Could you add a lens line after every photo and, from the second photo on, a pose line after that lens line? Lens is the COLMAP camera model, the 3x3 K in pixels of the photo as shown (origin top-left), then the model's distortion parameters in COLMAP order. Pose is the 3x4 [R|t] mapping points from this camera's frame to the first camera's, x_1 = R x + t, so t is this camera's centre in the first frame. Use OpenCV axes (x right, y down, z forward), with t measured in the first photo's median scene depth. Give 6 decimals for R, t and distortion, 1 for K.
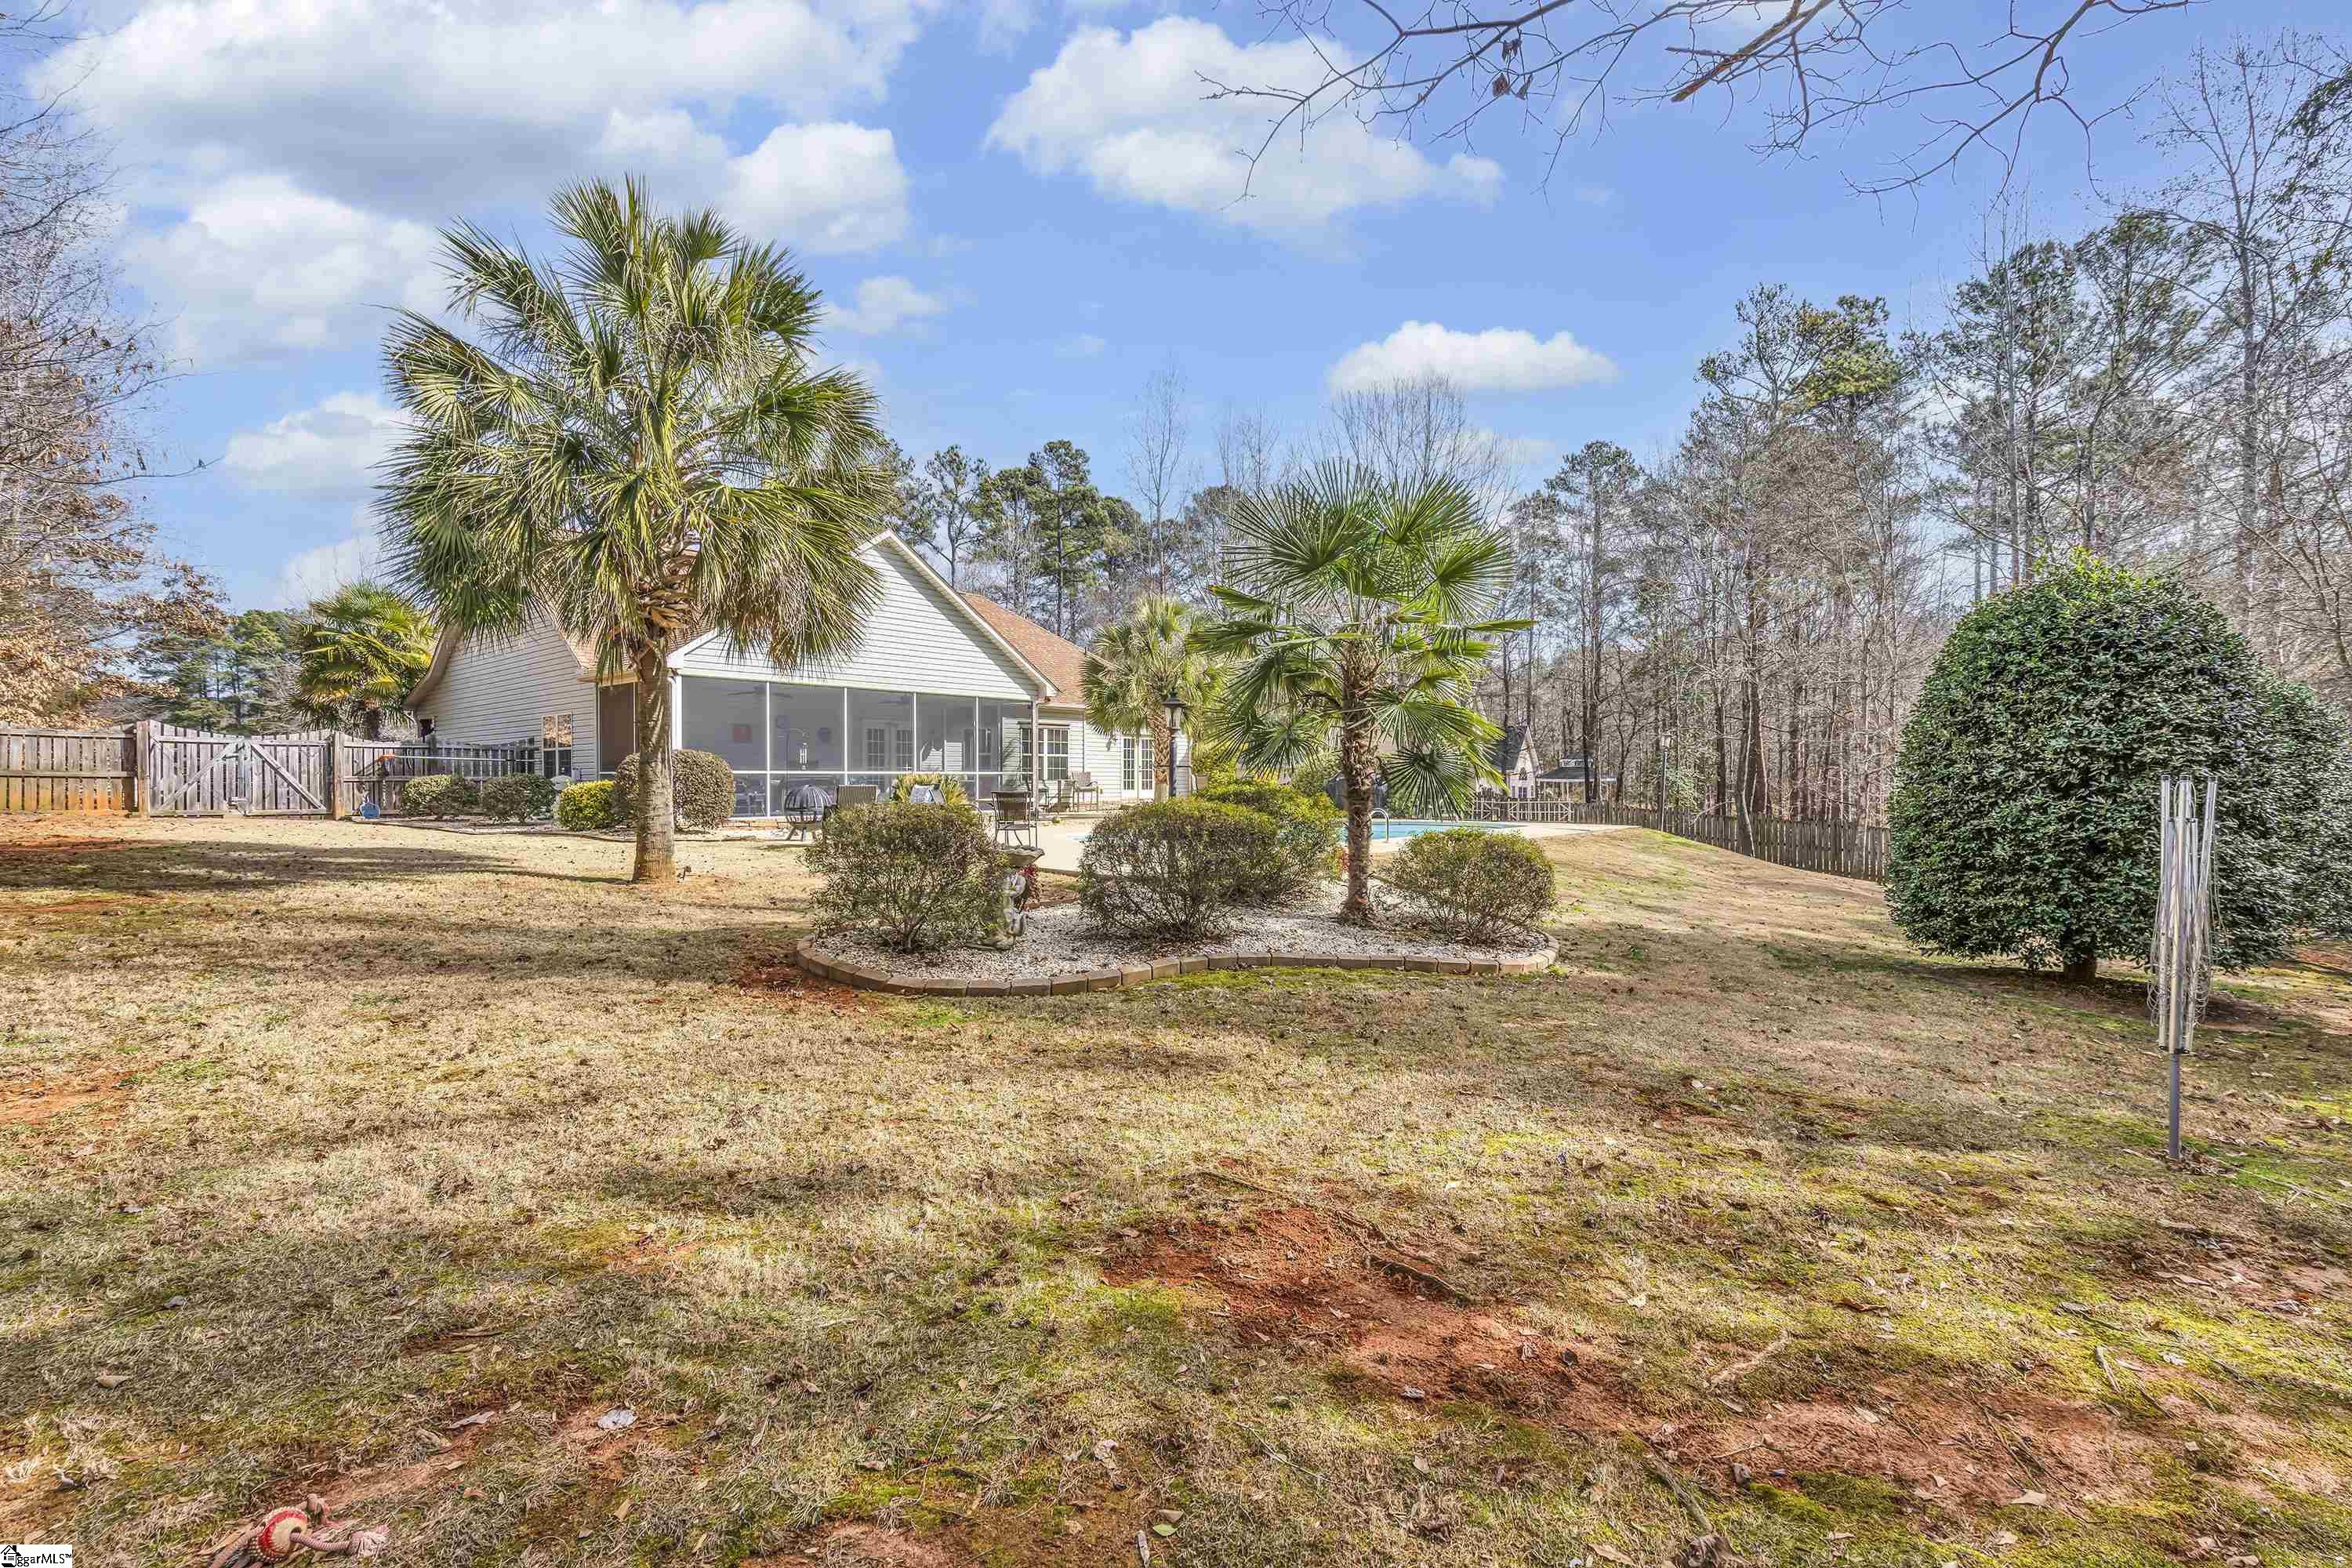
lens RADIAL K [[1058.1, 0, 1176.0], [0, 1058.1, 784.0], [0, 0, 1]] dist [-0.007598, 0.000347]
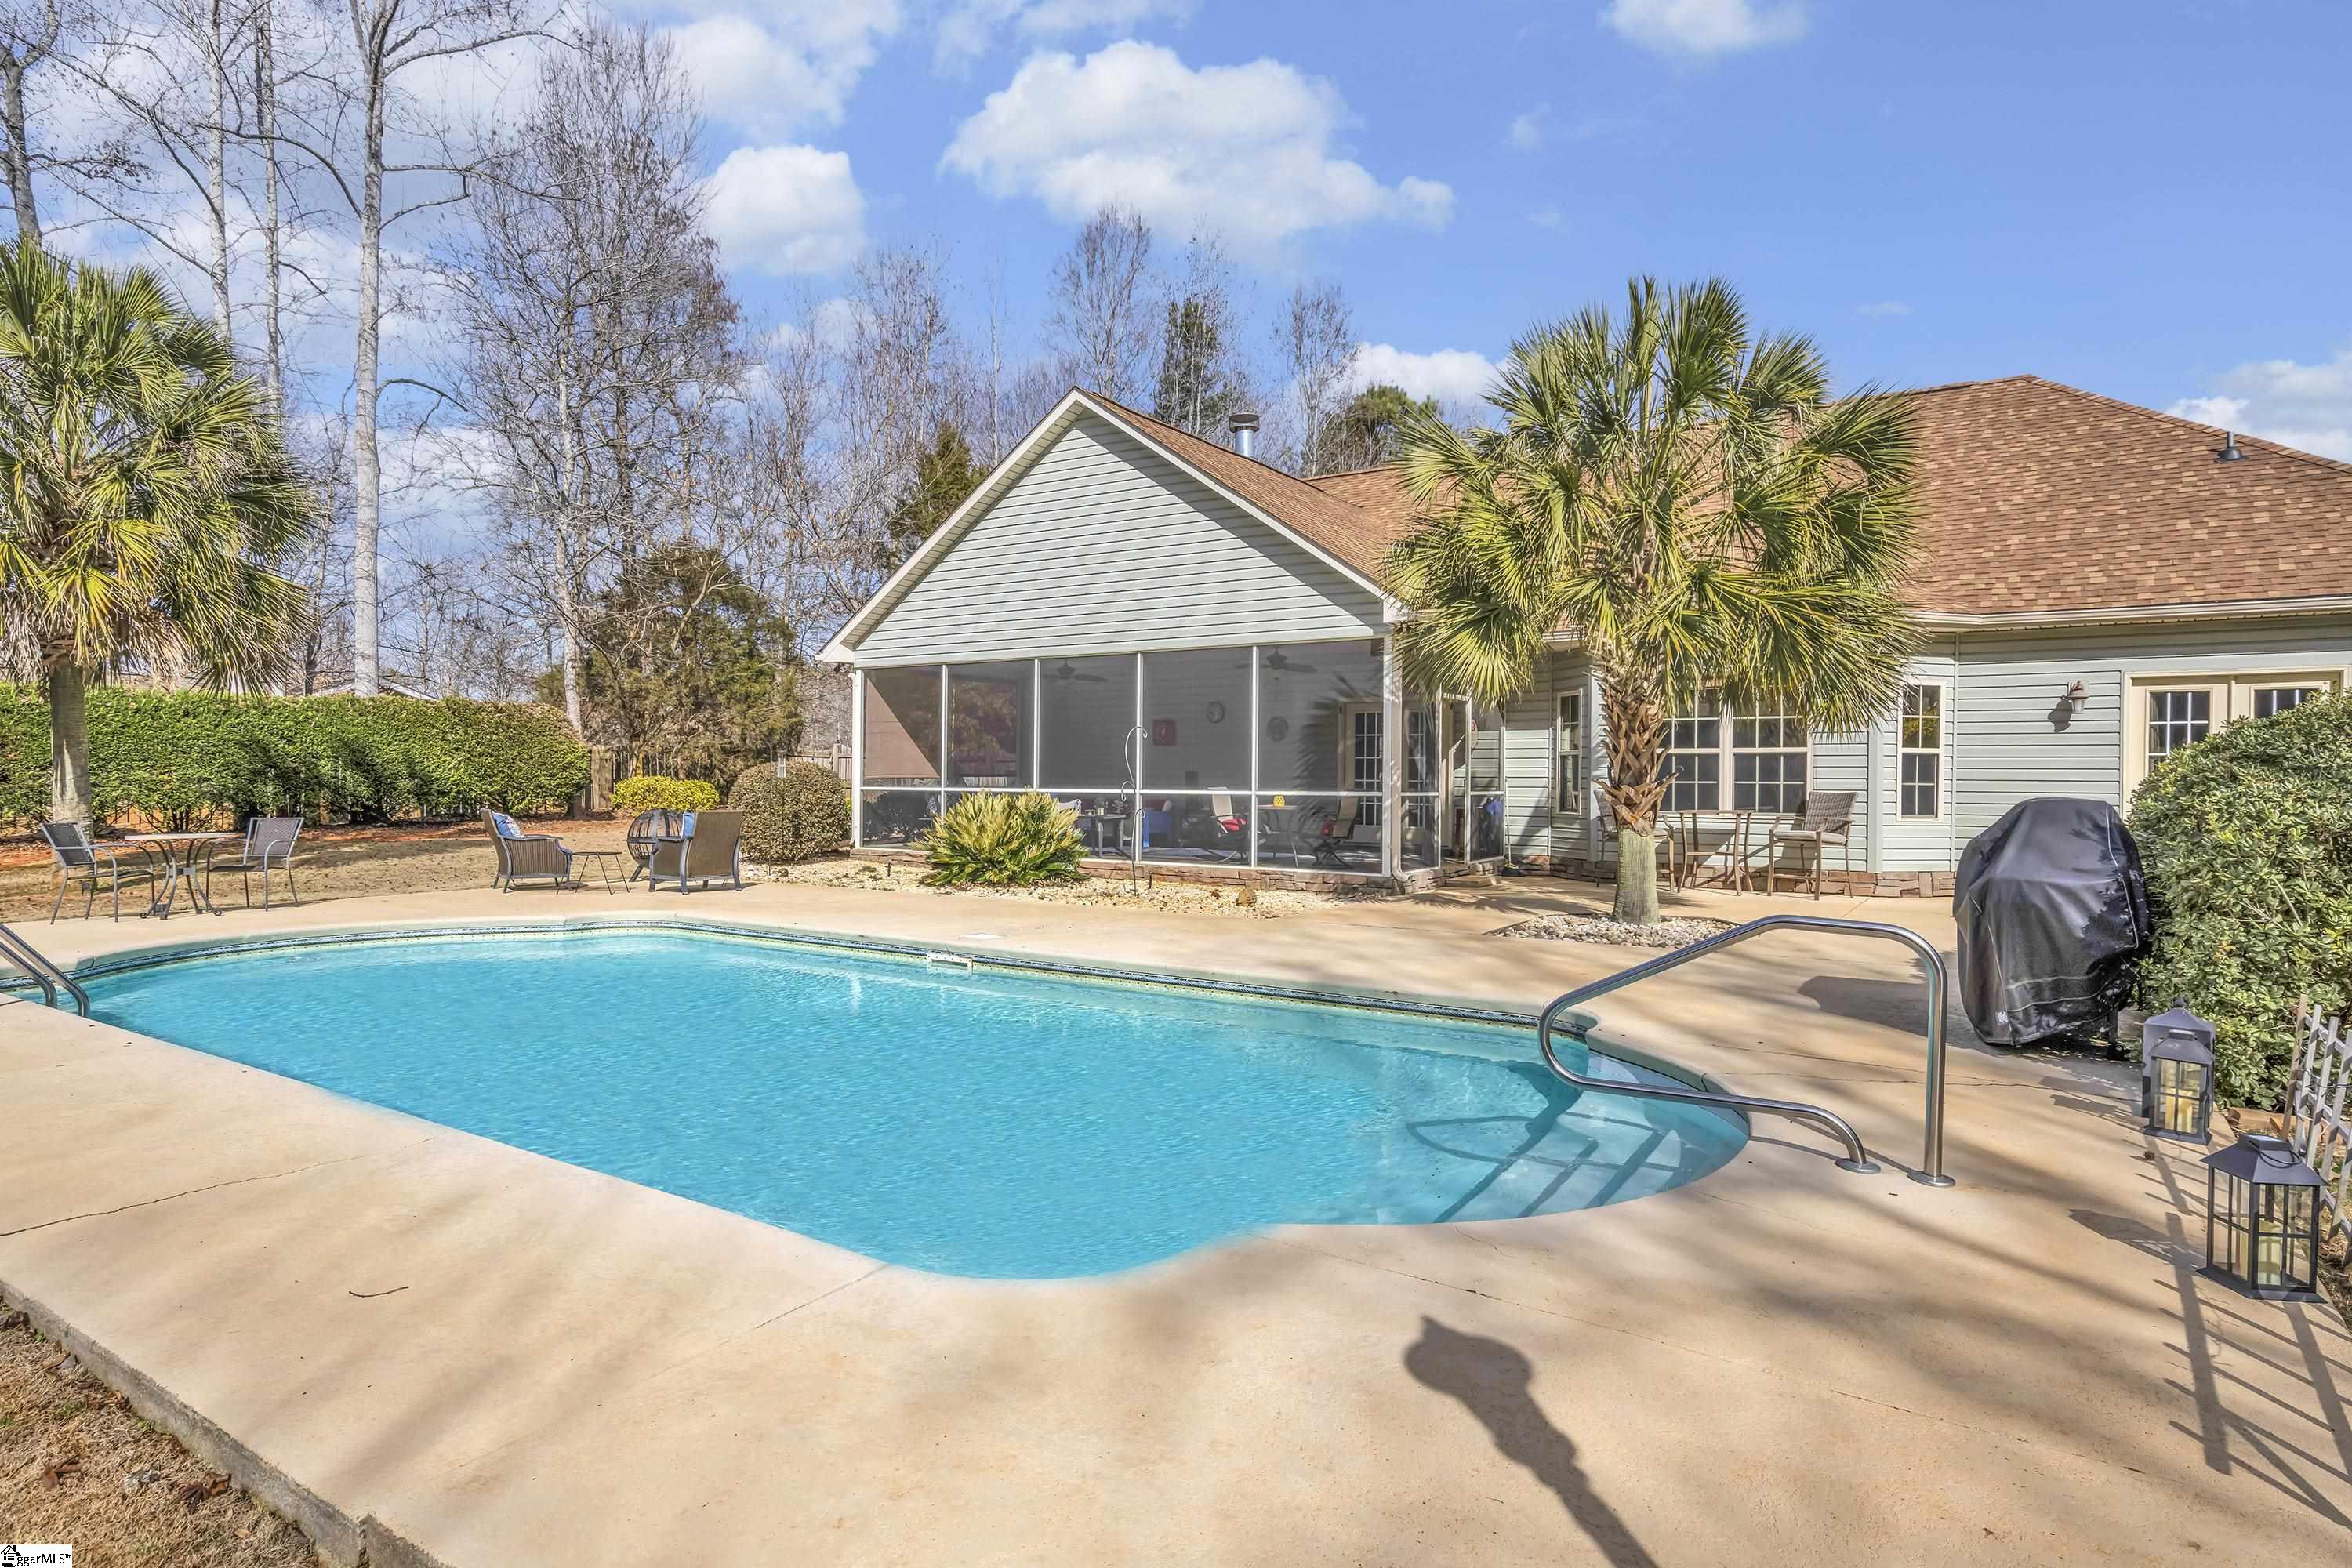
lens RADIAL K [[1288.5, 0, 1169.4], [0, 1288.5, 787.1], [0, 0, 1]] dist [0.003484, 0.000739]
pose [[0.136168, 0.009642, -0.990639, 0.308621], [-0.010030, 0.999915, 0.008353, -0.013305], [0.990635, 0.008798, 0.136253, 0.637283]]
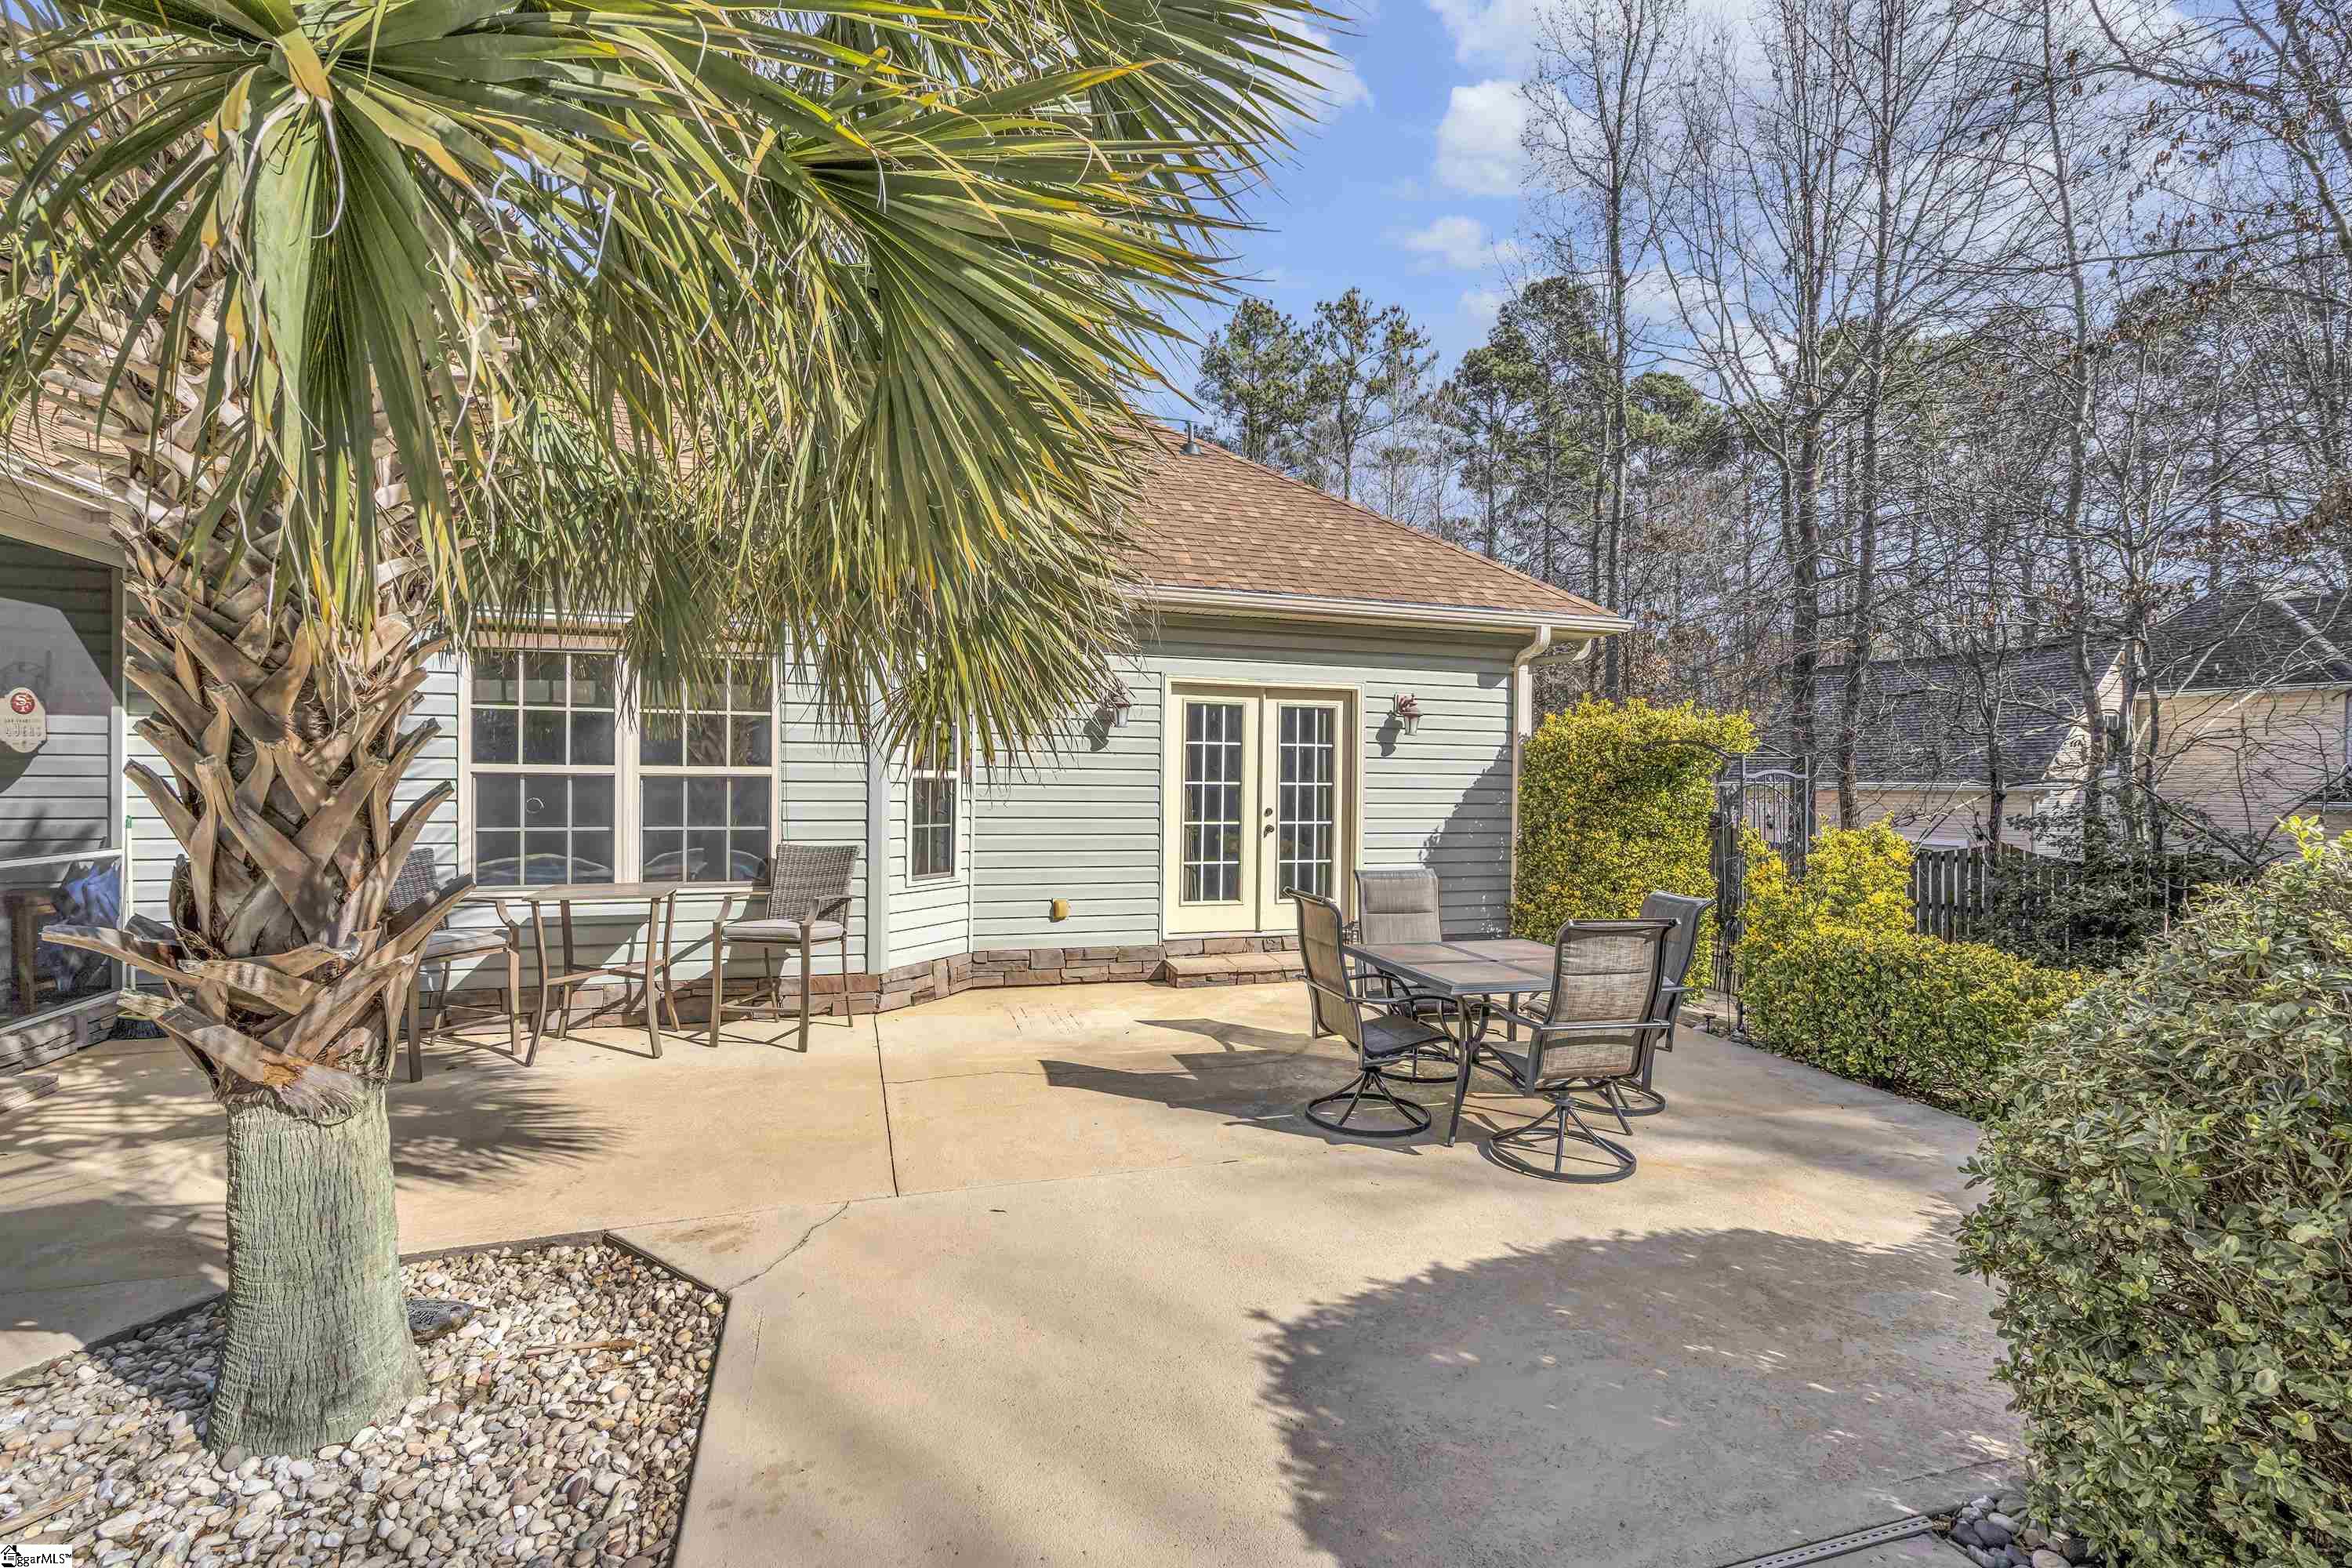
lens RADIAL K [[1059.7, 0, 1183.4], [0, 1059.7, 795.6], [0, 0, 1]] dist [-0.021006, -0.000092]
pose [[0.861049, 0.020030, -0.508128, 0.080746], [-0.015004, 0.999790, 0.013985, -0.023765], [0.508301, -0.004417, 0.861168, 0.773018]]
